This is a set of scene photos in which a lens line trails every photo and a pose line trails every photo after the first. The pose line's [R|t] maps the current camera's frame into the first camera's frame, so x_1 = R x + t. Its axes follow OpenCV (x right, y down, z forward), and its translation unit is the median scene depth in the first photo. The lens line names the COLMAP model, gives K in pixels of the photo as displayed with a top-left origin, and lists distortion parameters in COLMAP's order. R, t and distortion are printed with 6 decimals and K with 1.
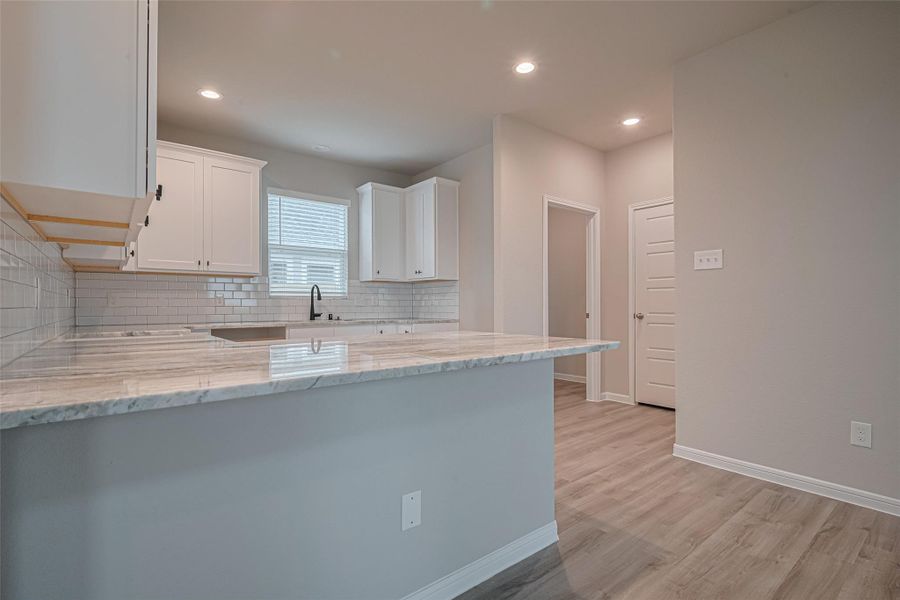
lens RADIAL K [[421.5, 0, 450.0], [0, 421.5, 300.0], [0, 0, 1]] dist [0.000639, 0.000468]
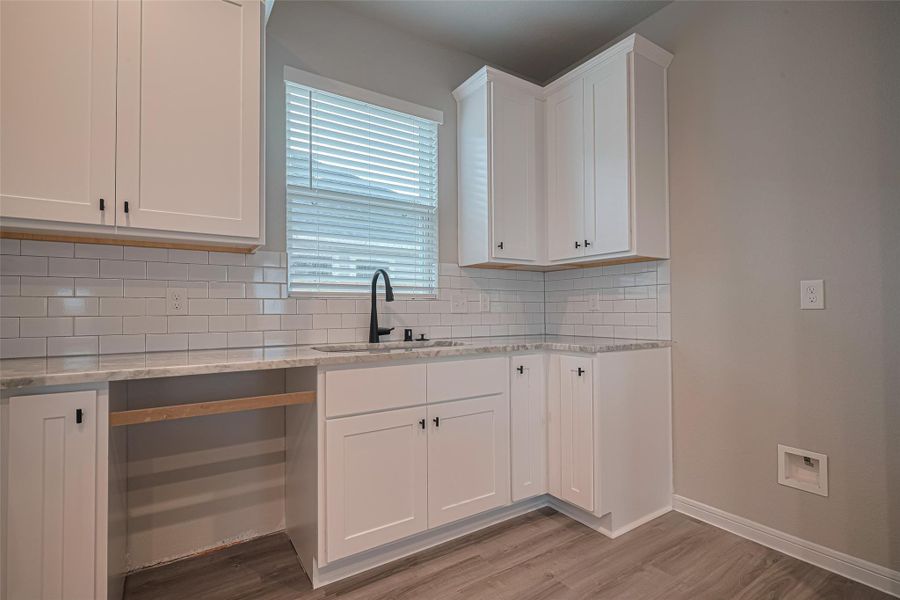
lens RADIAL K [[421.5, 0, 450.0], [0, 421.5, 300.0], [0, 0, 1]] dist [0.000639, 0.000468]
pose [[0.995852, -0.003646, -0.090919, -0.188321], [0.002847, 0.999956, -0.008920, 0.003002], [0.090948, 0.008624, 0.995818, 0.502132]]
